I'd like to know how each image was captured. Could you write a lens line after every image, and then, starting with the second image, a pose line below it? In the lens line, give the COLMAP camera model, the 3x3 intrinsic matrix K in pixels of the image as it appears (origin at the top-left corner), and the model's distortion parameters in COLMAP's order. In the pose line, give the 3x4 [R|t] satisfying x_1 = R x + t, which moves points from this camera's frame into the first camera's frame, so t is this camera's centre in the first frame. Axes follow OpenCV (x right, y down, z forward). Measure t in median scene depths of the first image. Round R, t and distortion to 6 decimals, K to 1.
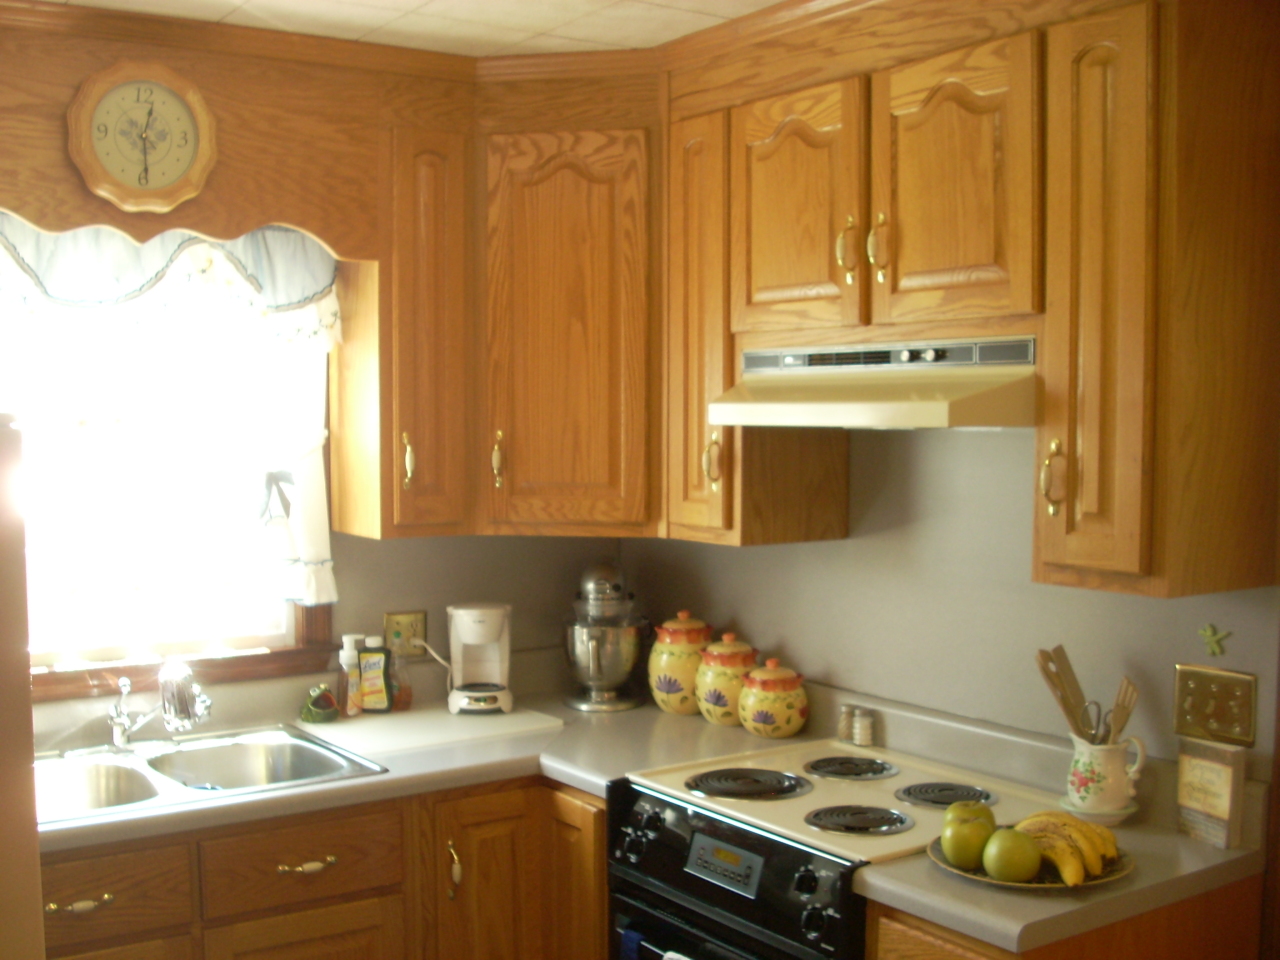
lens RADIAL K [[1541.9, 0, 640.7], [0, 1541.9, 479.9], [0, 0, 1]] dist [-0.021529, 0.000000]
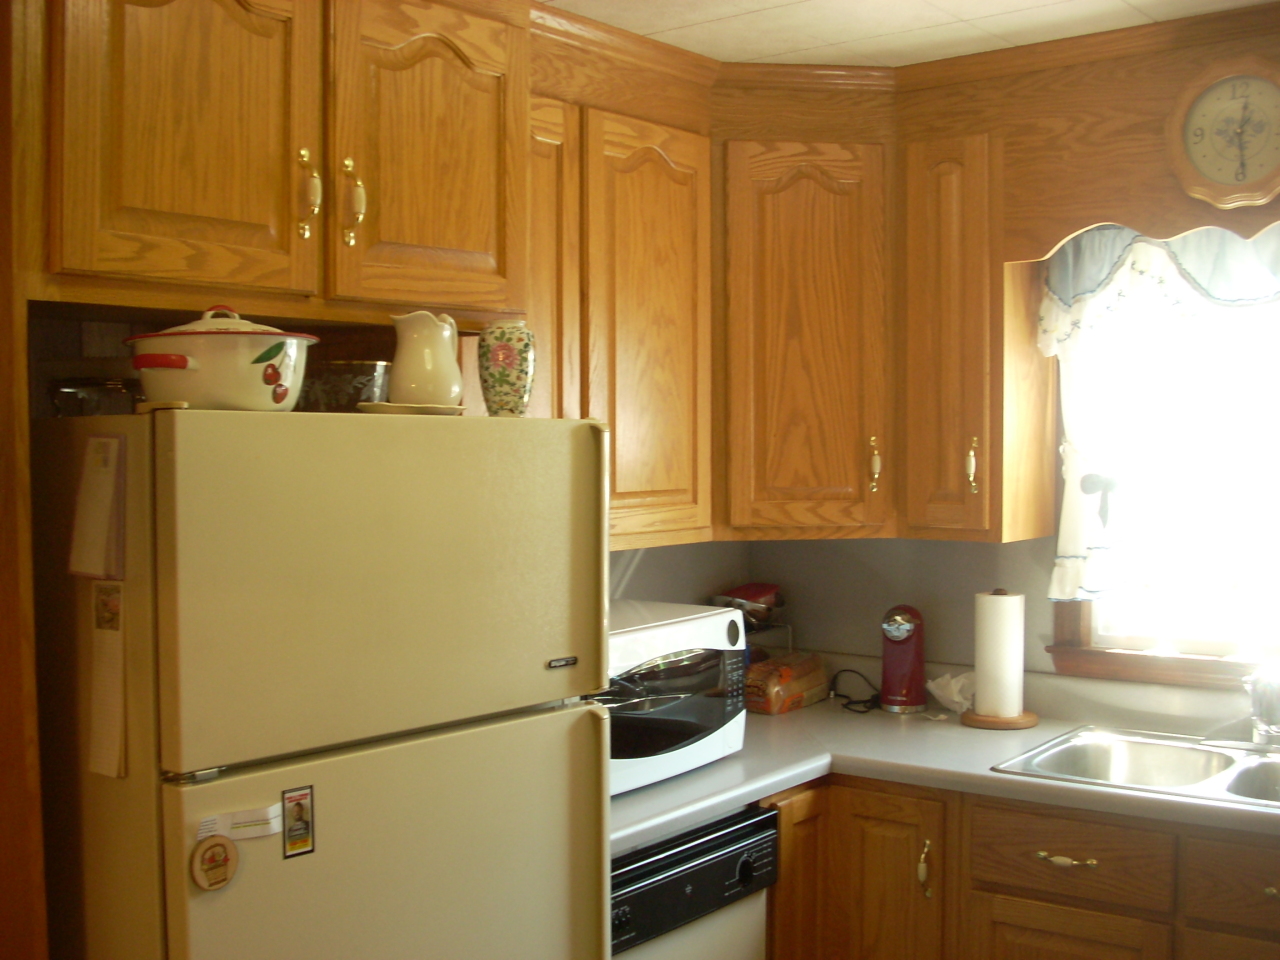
lens RADIAL K [[1541.9, 0, 640.8], [0, 1541.9, 479.9], [0, 0, 1]] dist [-0.021529, 0.000000]
pose [[0.329916, 0.043406, -0.943012, 0.500221], [-0.030342, 0.998914, 0.035364, -0.021670], [0.943522, 0.016945, 0.330875, 0.309801]]
